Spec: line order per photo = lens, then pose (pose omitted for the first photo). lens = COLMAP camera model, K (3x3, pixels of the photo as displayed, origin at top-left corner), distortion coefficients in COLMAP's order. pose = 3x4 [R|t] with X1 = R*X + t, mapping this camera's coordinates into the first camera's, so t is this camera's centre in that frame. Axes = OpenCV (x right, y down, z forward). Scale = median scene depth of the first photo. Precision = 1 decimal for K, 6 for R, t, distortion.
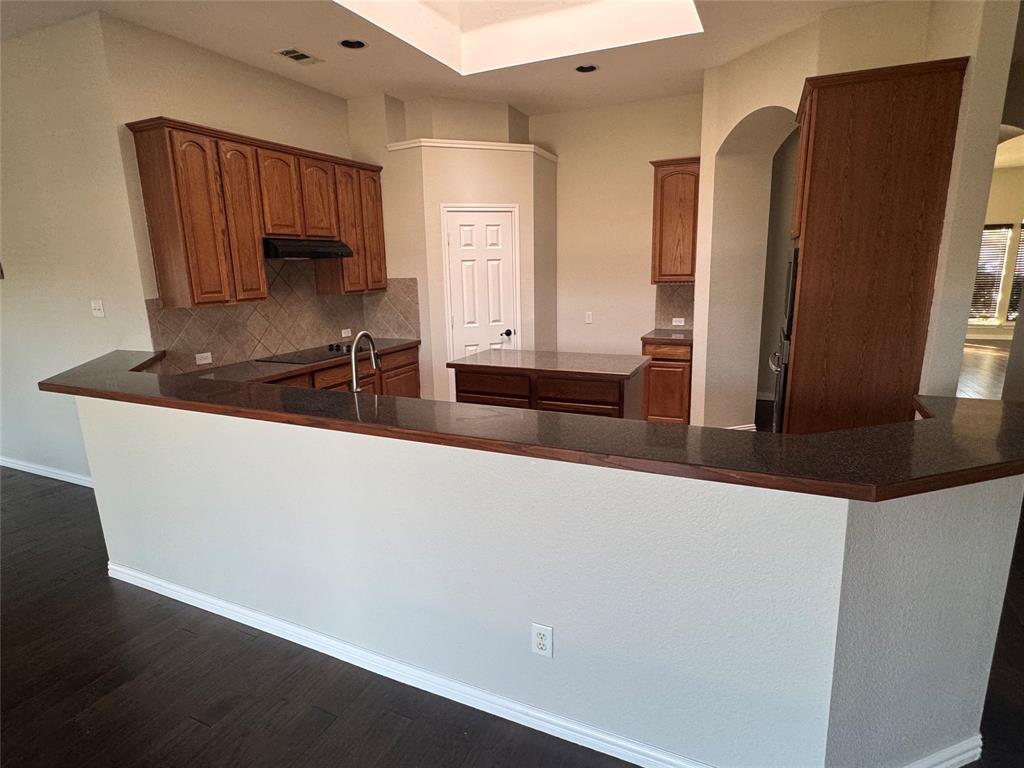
lens RADIAL K [[551.7, 0, 507.6], [0, 551.7, 386.7], [0, 0, 1]] dist [-0.013393, 0.006608]
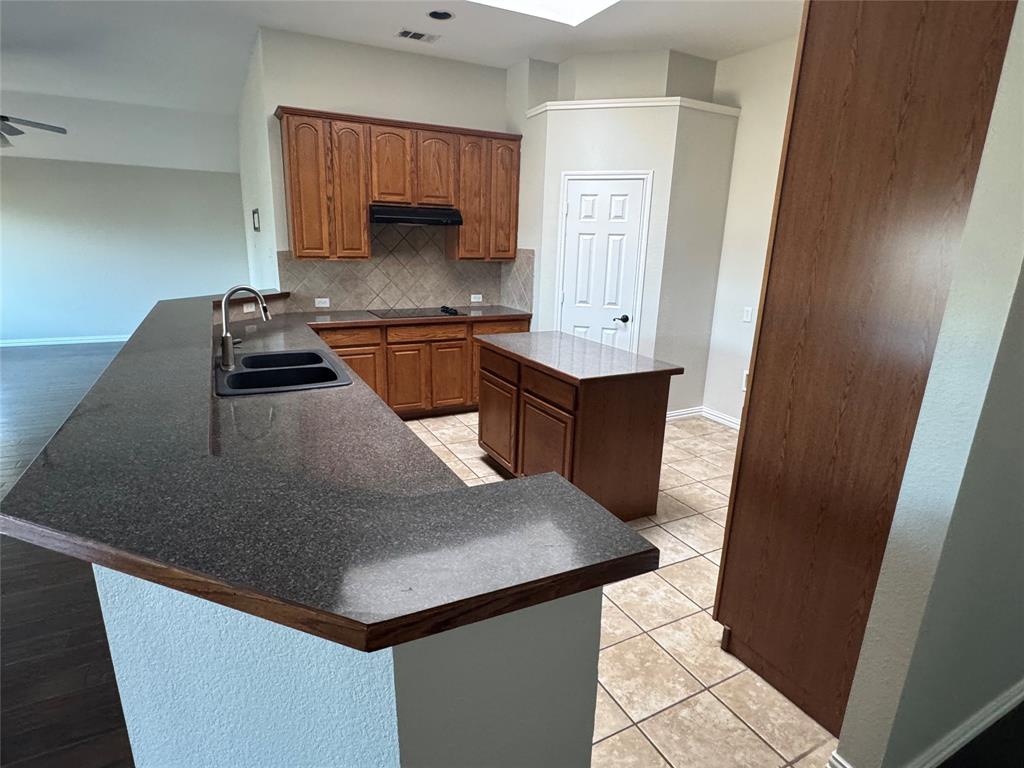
lens RADIAL K [[551.7, 0, 504.8], [0, 551.7, 383.2], [0, 0, 1]] dist [-0.013393, 0.006608]
pose [[0.792256, 0.198331, -0.577058, 0.441332], [-0.176249, 0.979773, 0.094765, -0.054167], [0.584181, 0.026628, 0.811187, 0.204748]]
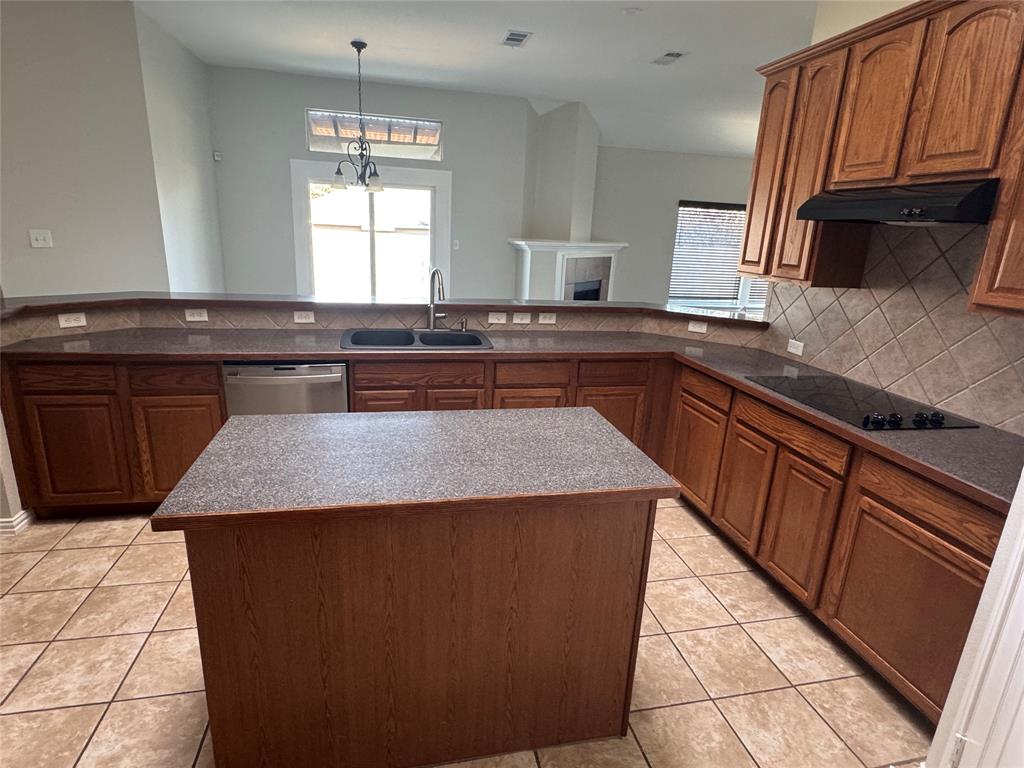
lens RADIAL K [[551.7, 0, 513.9], [0, 551.7, 387.8], [0, 0, 1]] dist [-0.013393, 0.006608]
pose [[-0.787314, 0.156664, -0.596316, 0.236128], [-0.161698, 0.880858, 0.444907, -0.250405], [0.594971, 0.446705, -0.668180, 1.123180]]
